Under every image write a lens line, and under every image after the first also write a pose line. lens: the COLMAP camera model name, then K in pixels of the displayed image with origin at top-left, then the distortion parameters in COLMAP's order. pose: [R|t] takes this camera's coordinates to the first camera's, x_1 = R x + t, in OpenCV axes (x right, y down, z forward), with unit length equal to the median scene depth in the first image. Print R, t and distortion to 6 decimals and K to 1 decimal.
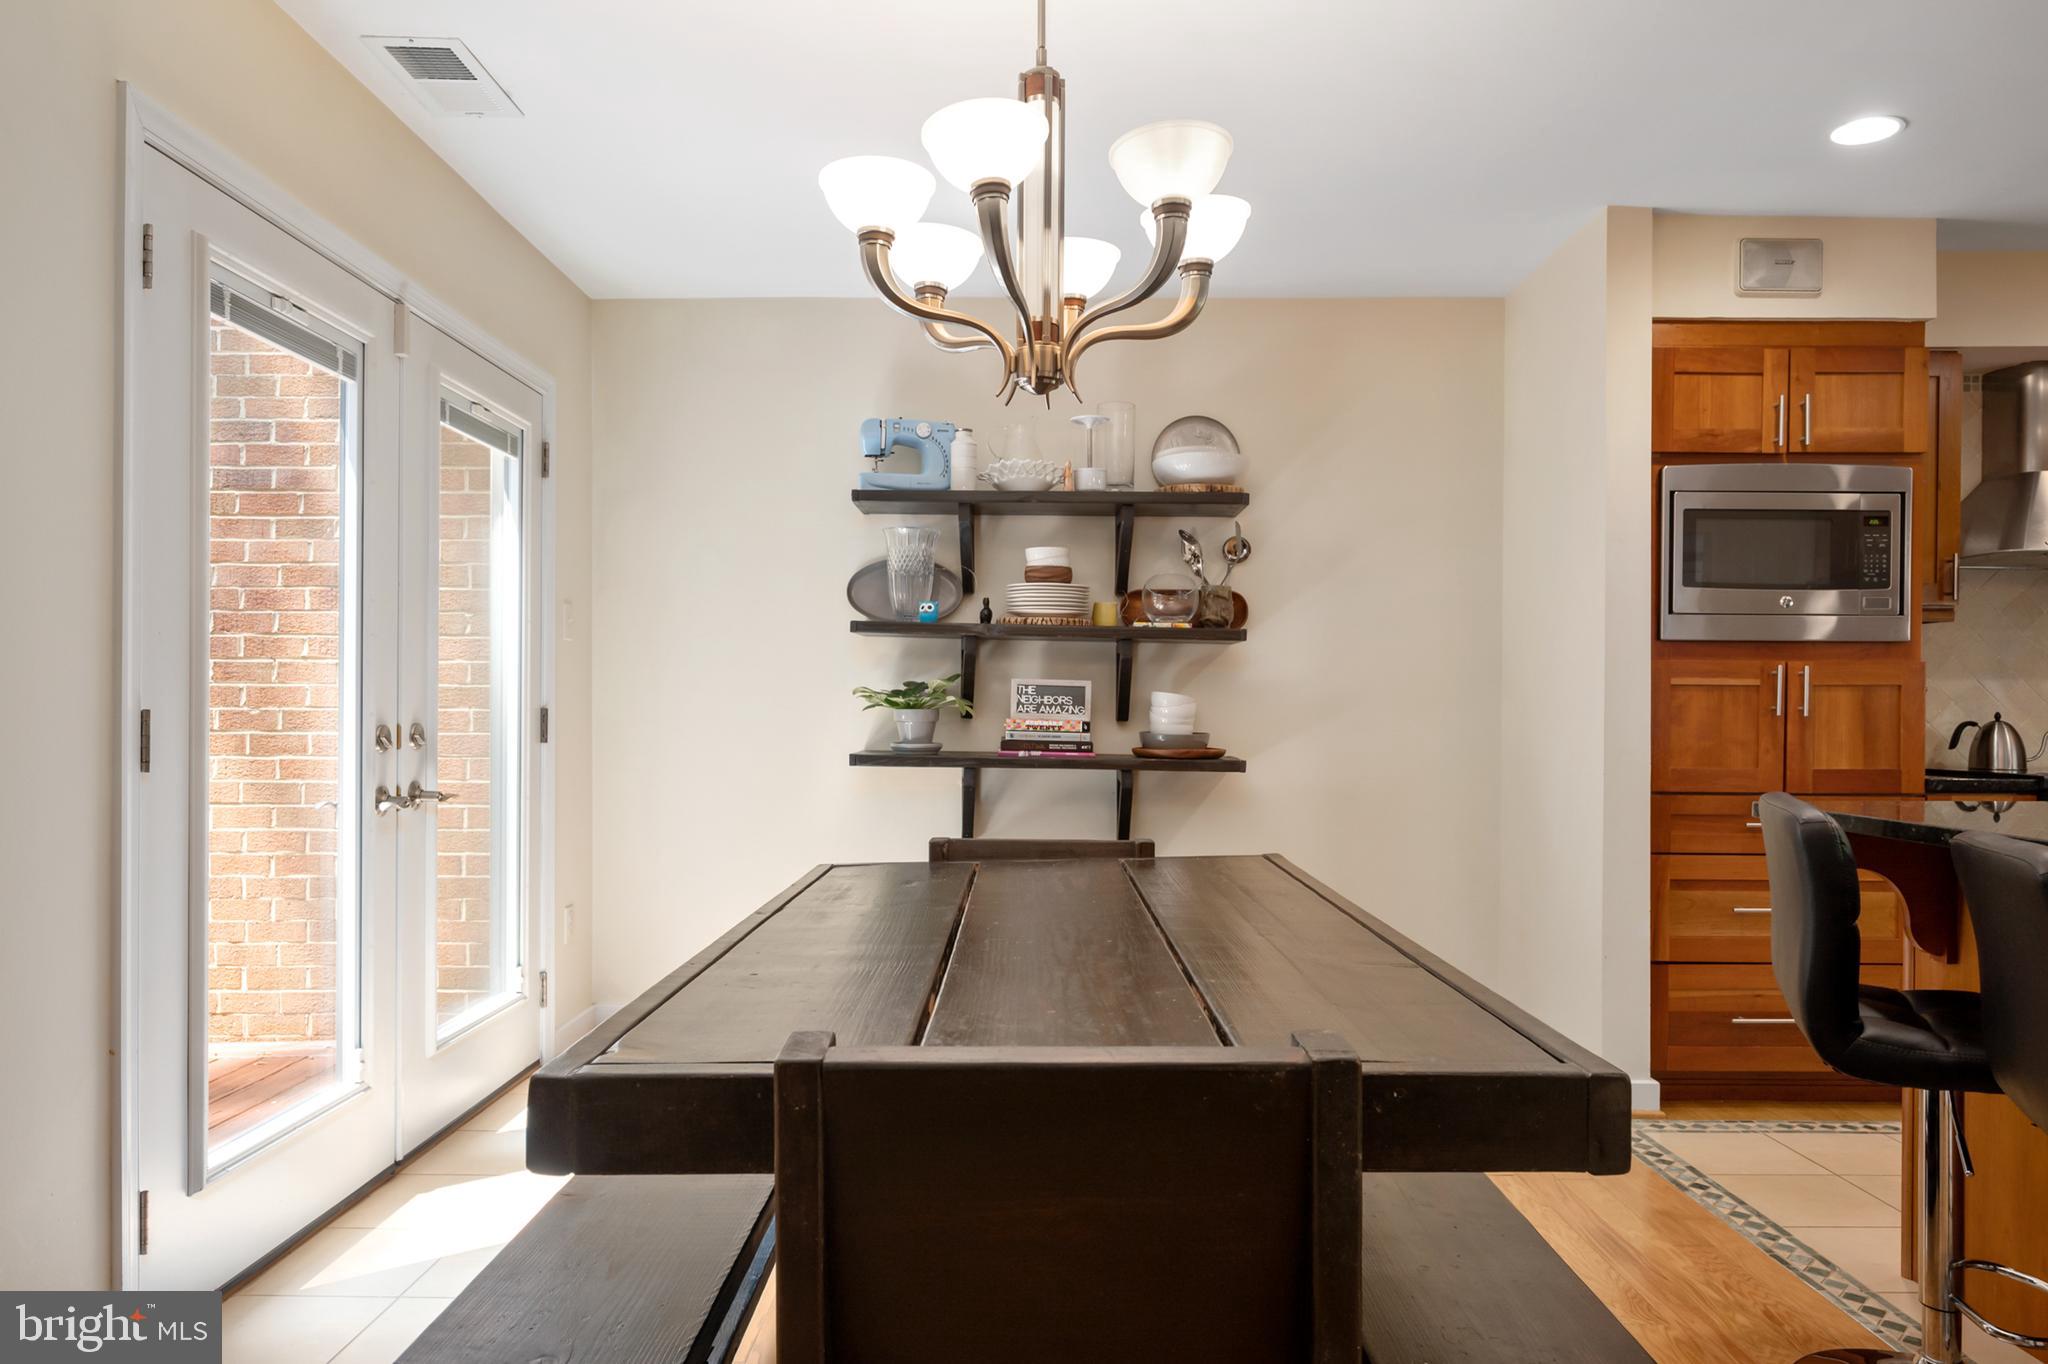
lens RADIAL K [[1303.2, 0, 1022.6], [0, 1303.2, 713.0], [0, 0, 1]] dist [-0.005972, 0.000009]
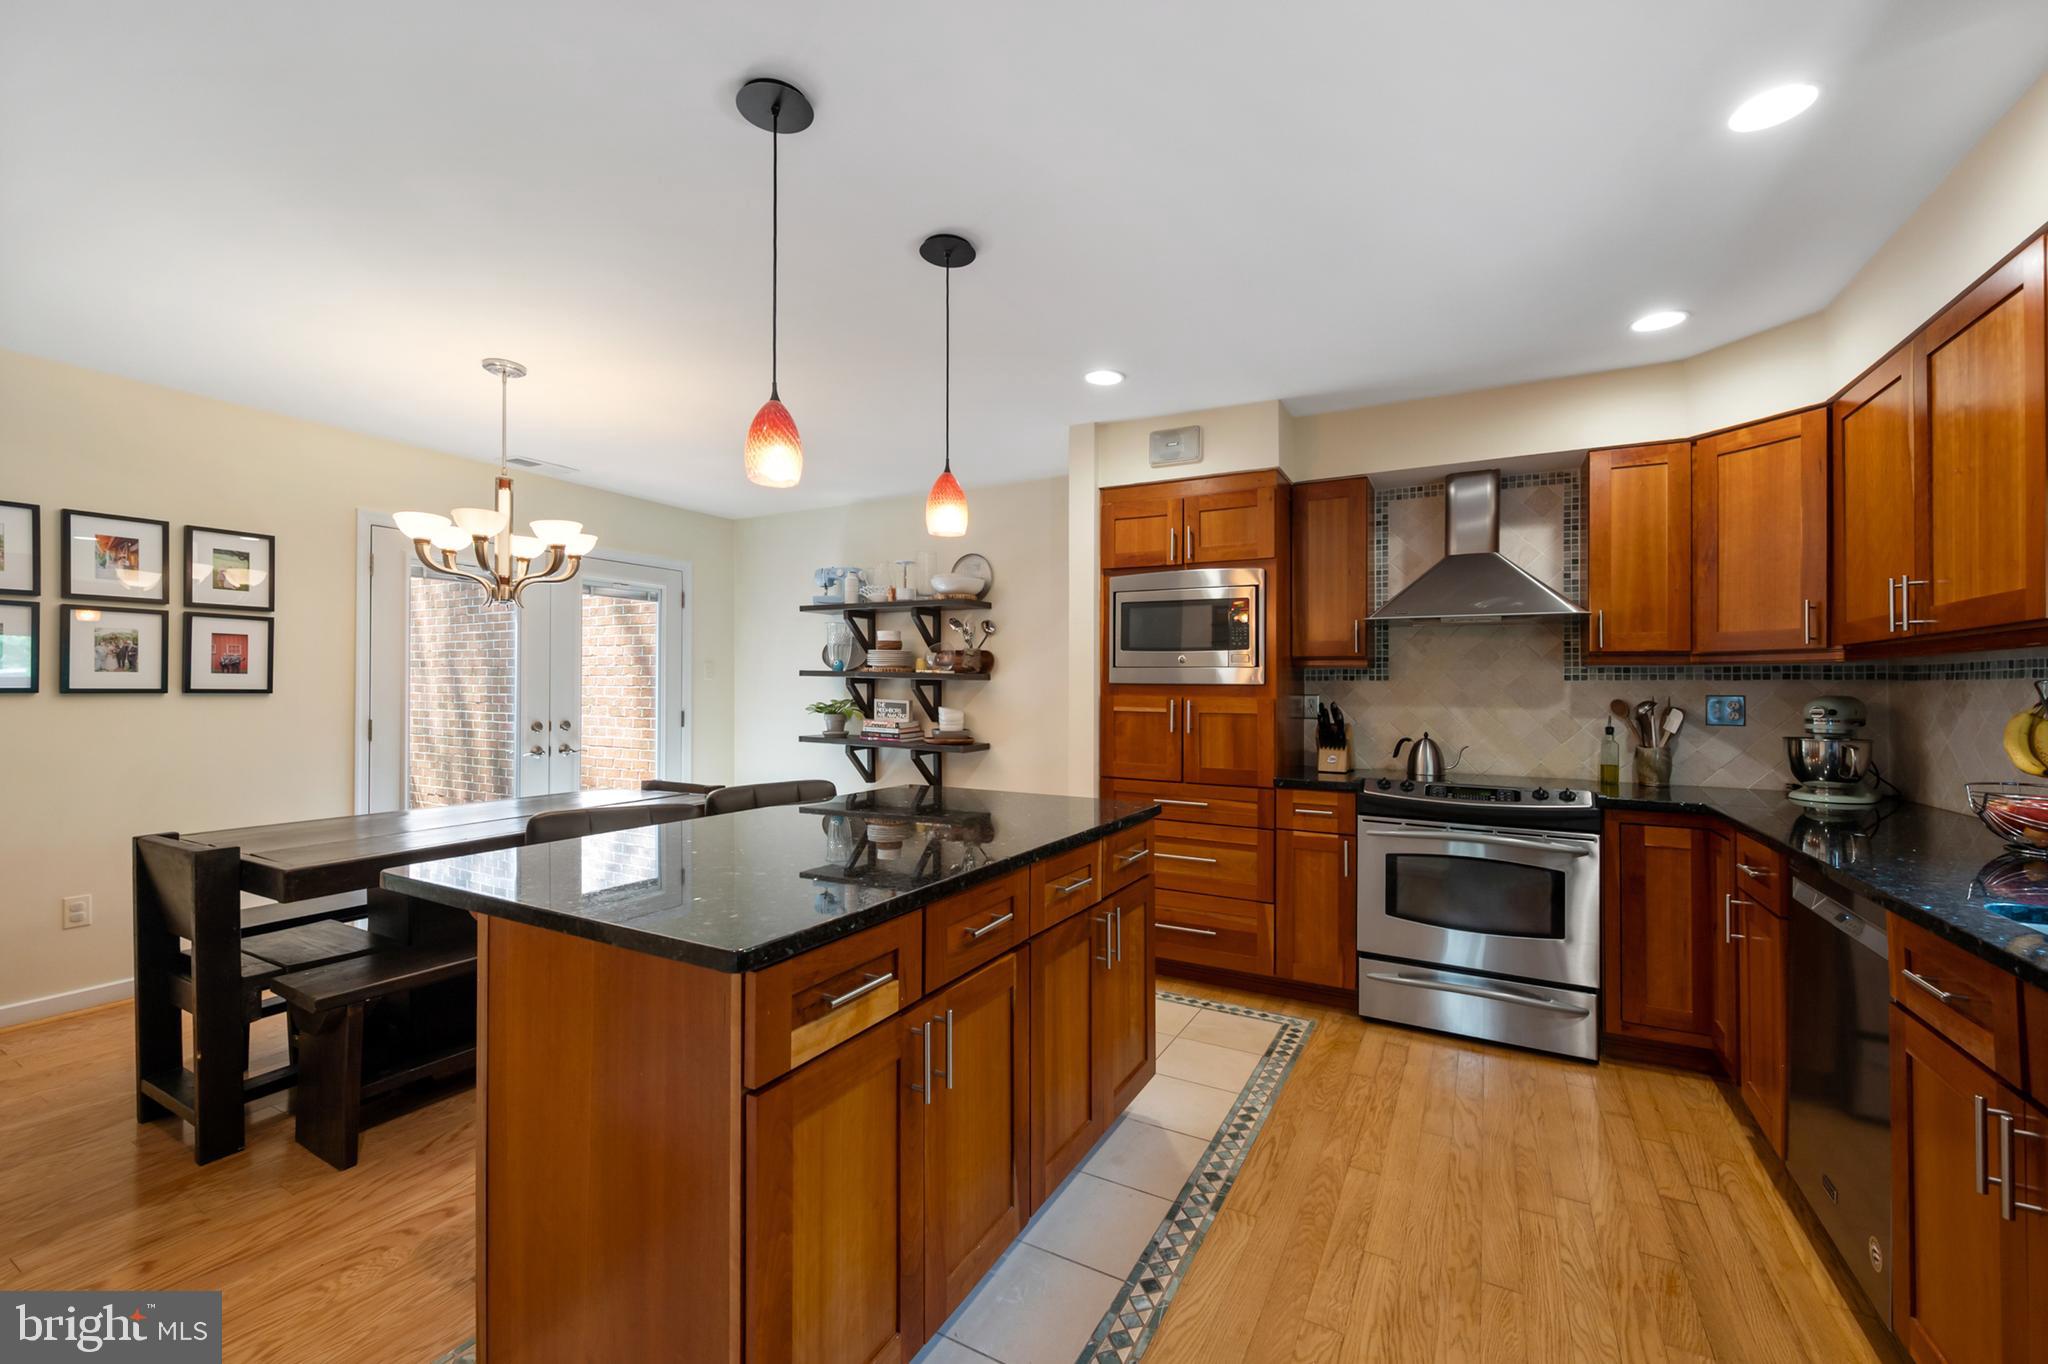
lens RADIAL K [[824.0, 0, 1025.6], [0, 824.0, 687.5], [0, 0, 1]] dist [0.000672, 0.000112]
pose [[0.875844, 0.003023, -0.482586, 0.795763], [-0.006936, 0.999956, -0.006324, -0.038760], [0.482545, 0.008886, 0.875826, 0.039655]]
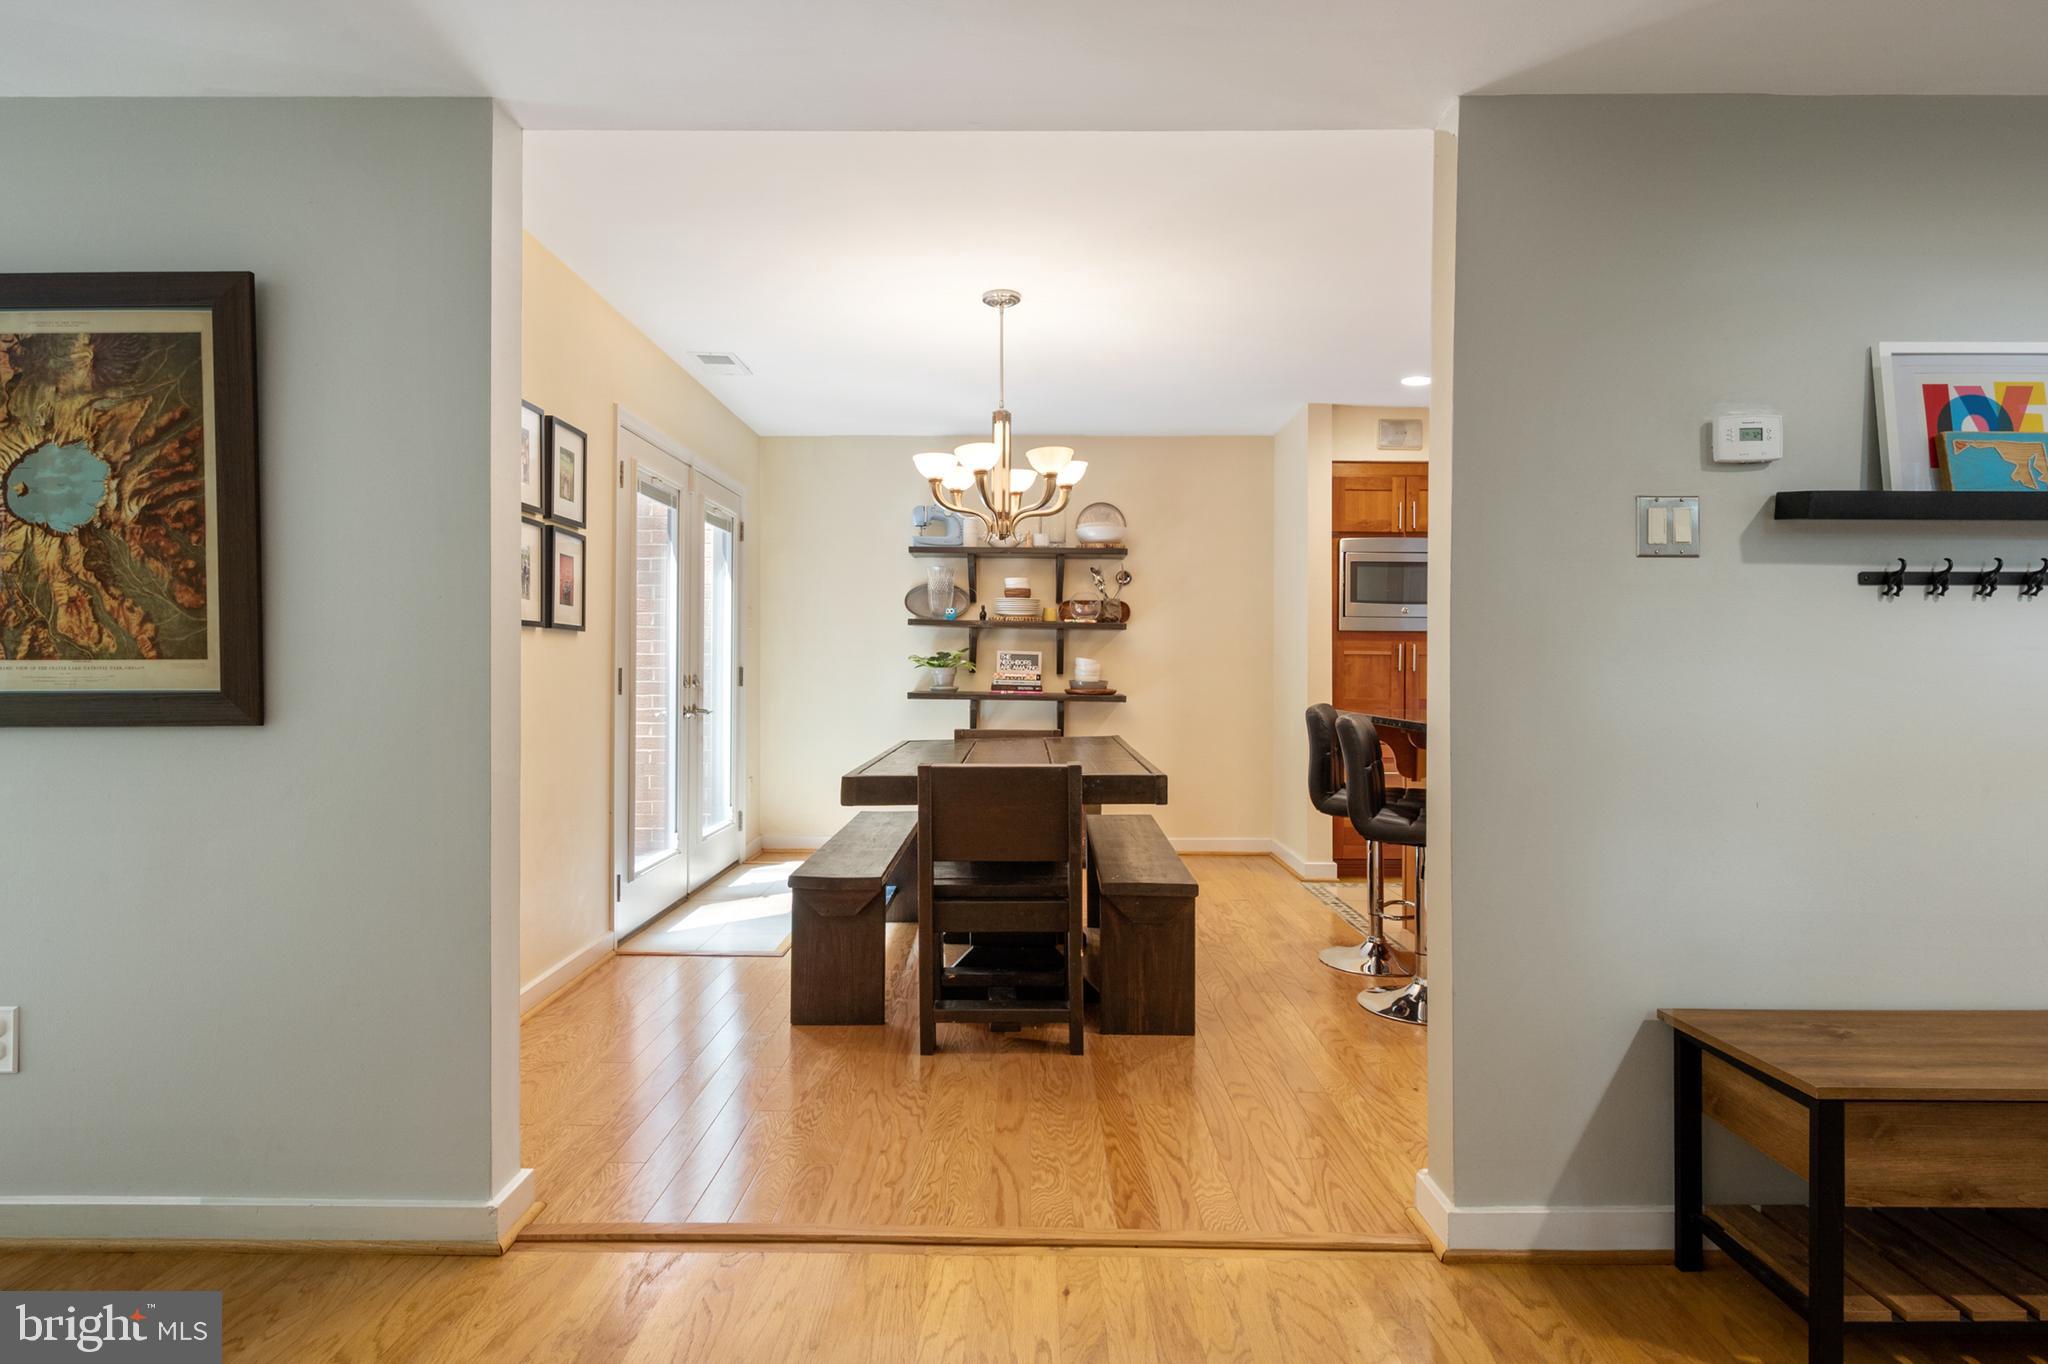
lens RADIAL K [[1079.5, 0, 1026.0], [0, 1079.5, 675.0], [0, 0, 1]] dist [-0.012872, -0.000420]
pose [[0.999981, -0.000900, 0.006098, 0.022795], [0.000880, 0.999994, 0.003364, 0.002436], [-0.006101, -0.003358, 0.999976, -0.503174]]
